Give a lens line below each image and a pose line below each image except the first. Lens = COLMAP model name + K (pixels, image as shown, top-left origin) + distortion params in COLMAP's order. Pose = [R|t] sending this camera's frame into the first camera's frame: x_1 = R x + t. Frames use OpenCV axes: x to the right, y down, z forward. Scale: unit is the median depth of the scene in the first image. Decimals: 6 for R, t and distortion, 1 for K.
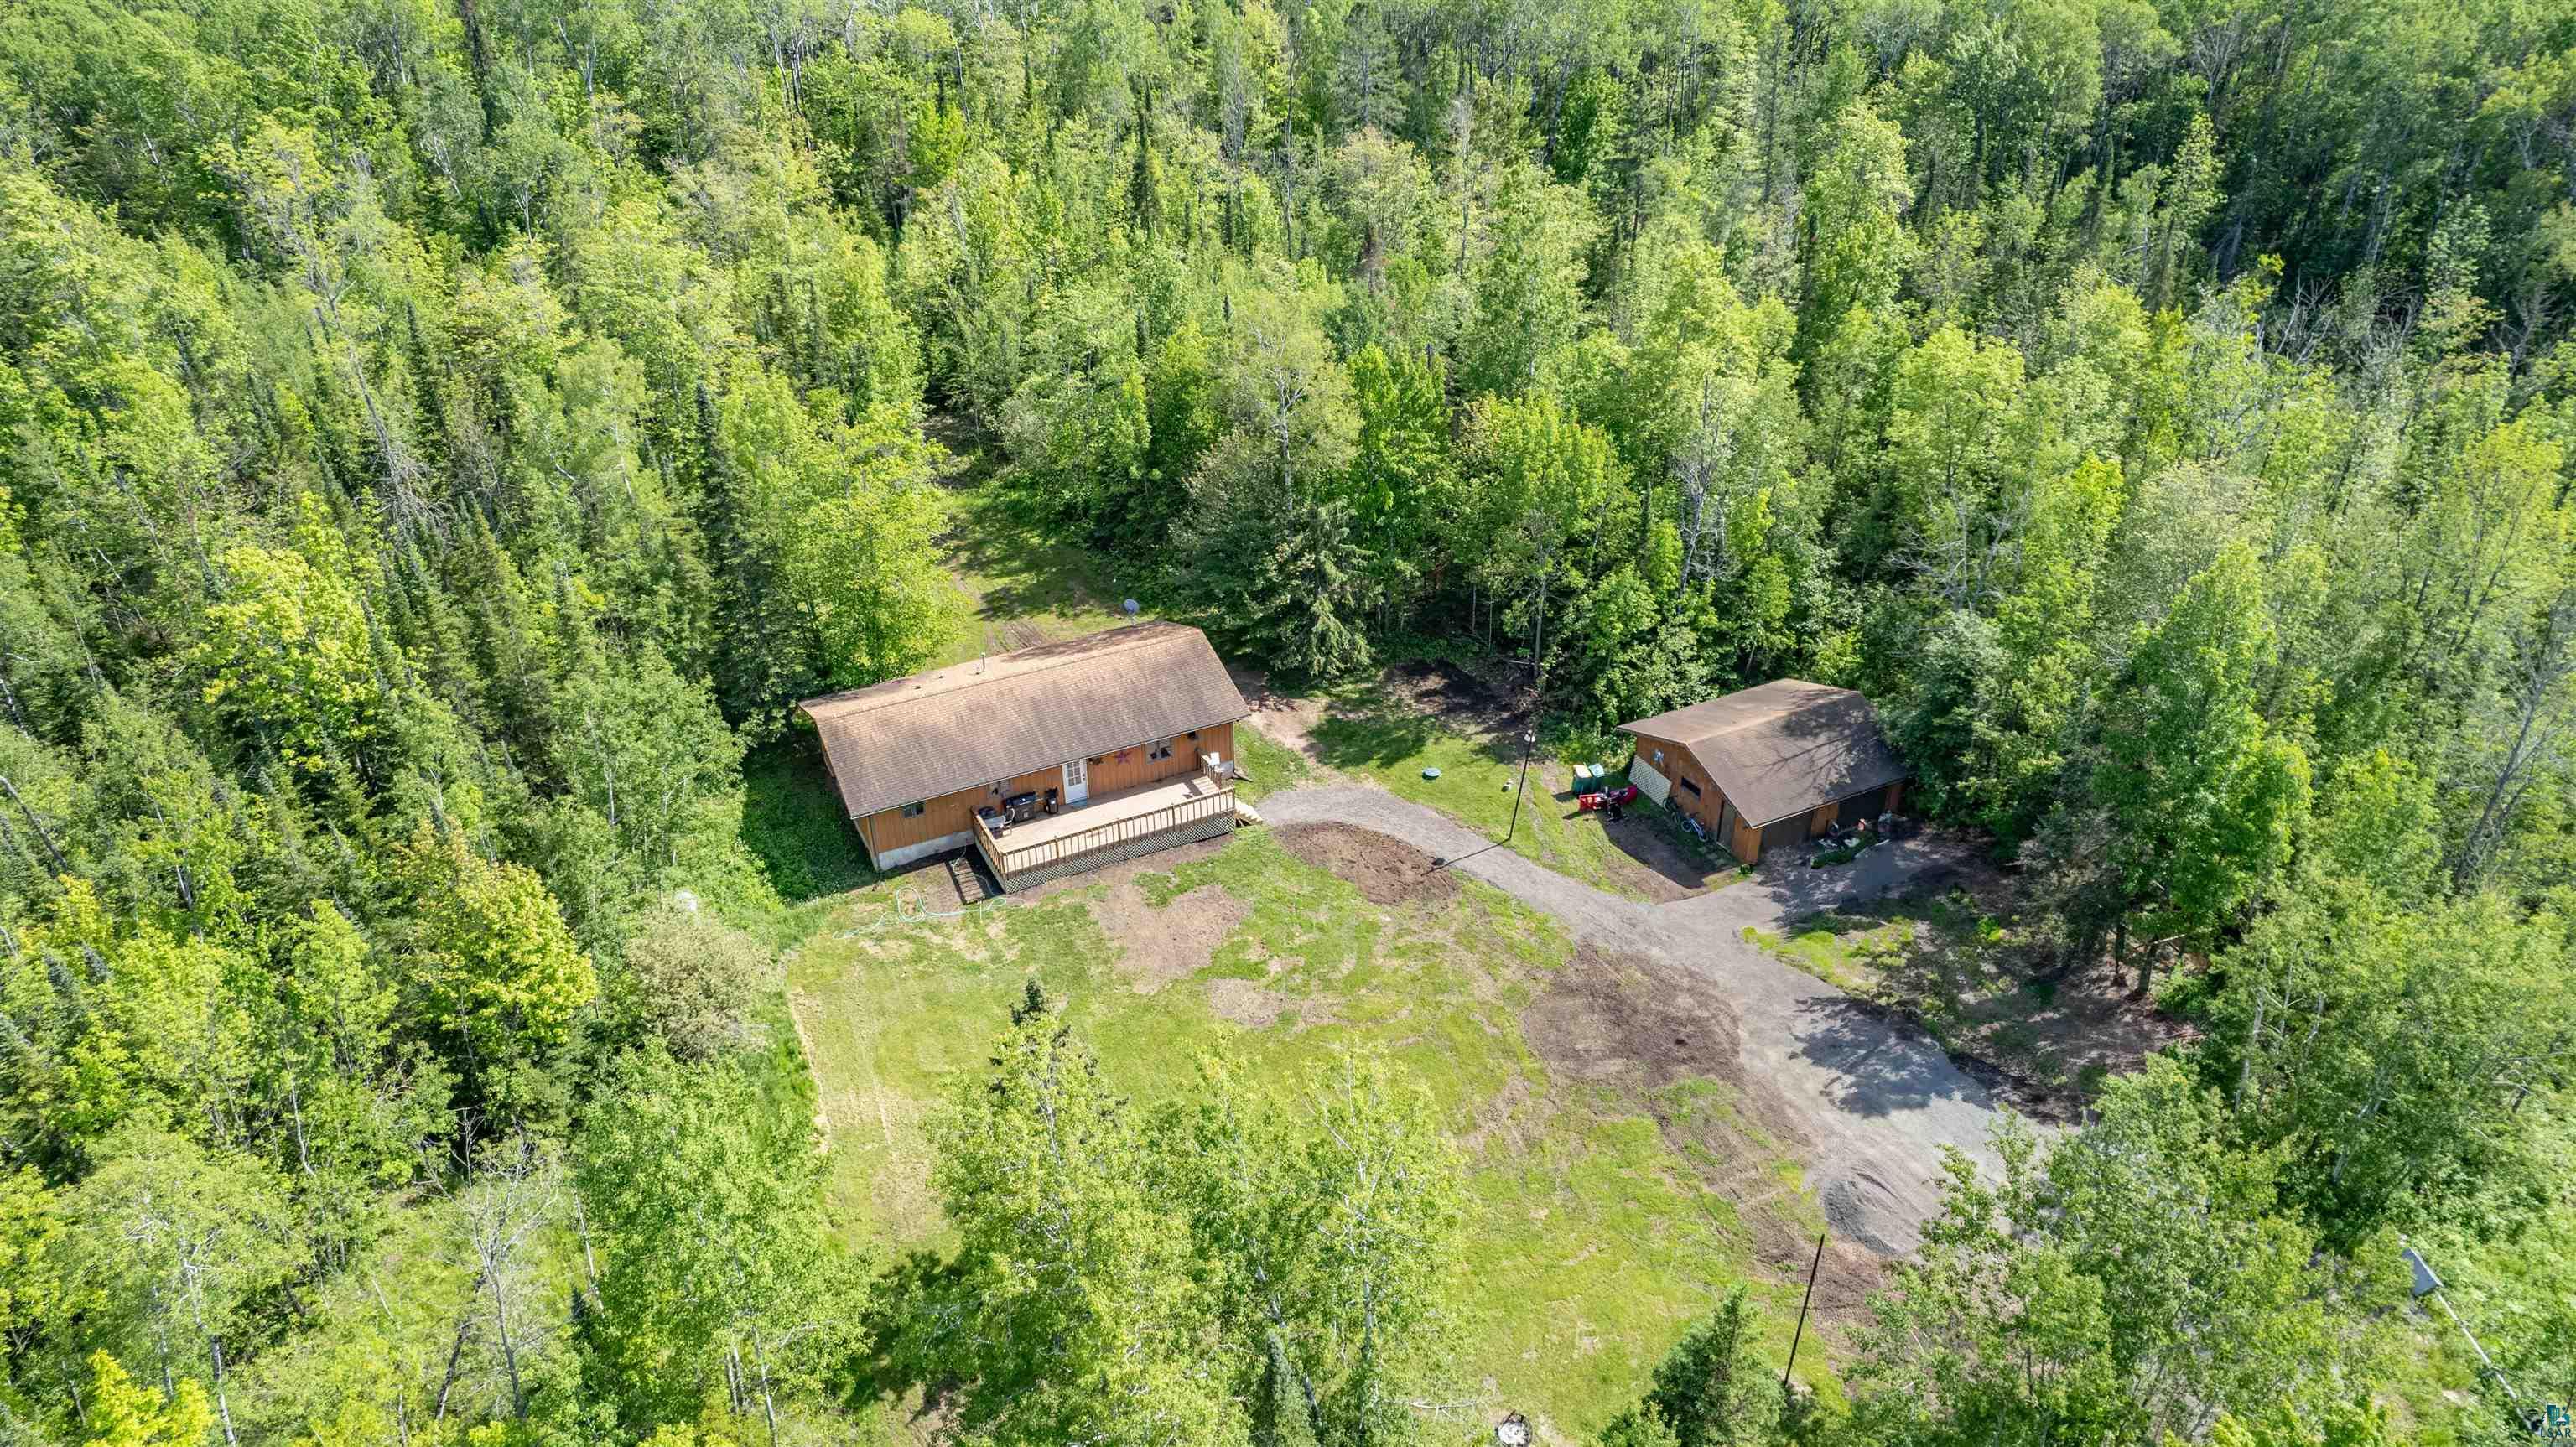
lens RADIAL K [[1719.2, 0, 1288.0], [0, 1719.2, 723.5], [0, 0, 1]] dist [-0.003093, -0.000753]
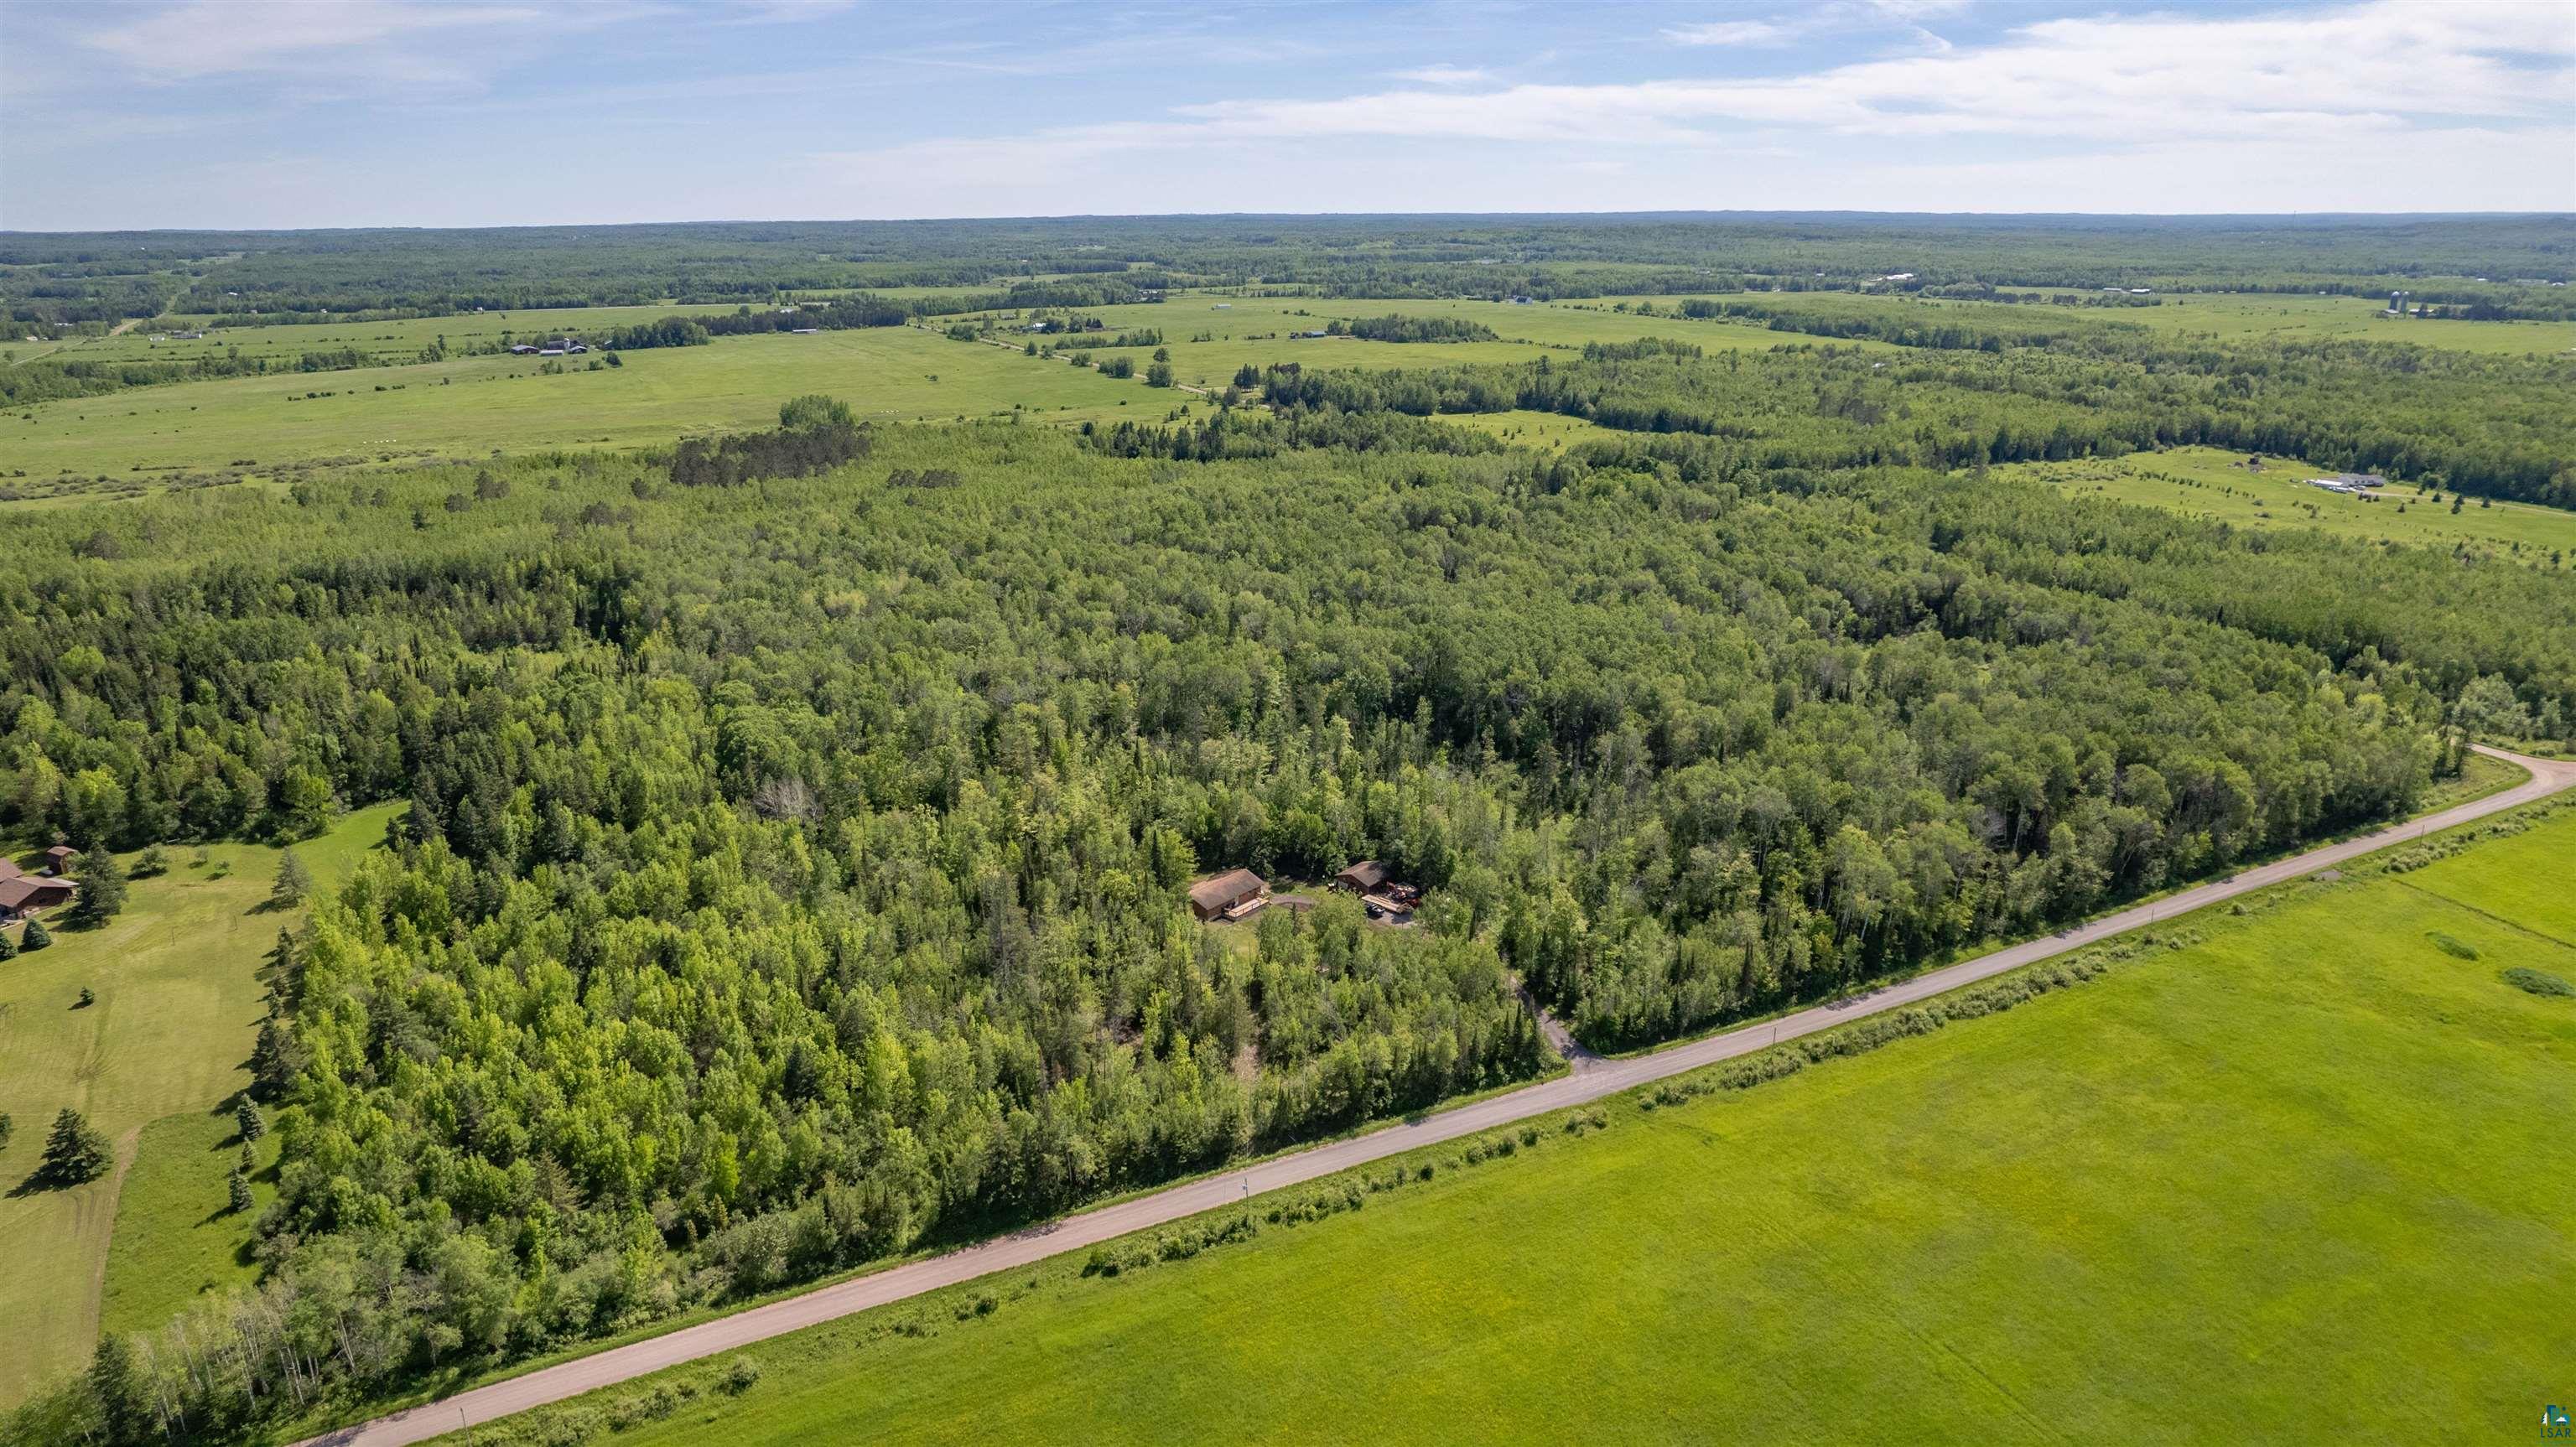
lens RADIAL K [[1719.2, 0, 1288.0], [0, 1719.2, 723.5], [0, 0, 1]] dist [-0.003093, -0.000753]
pose [[0.927147, -0.119046, 0.355283, -1.506277], [0.192796, 0.964605, -0.179907, 0.412159], [-0.321291, 0.235298, 0.917282, -3.282530]]
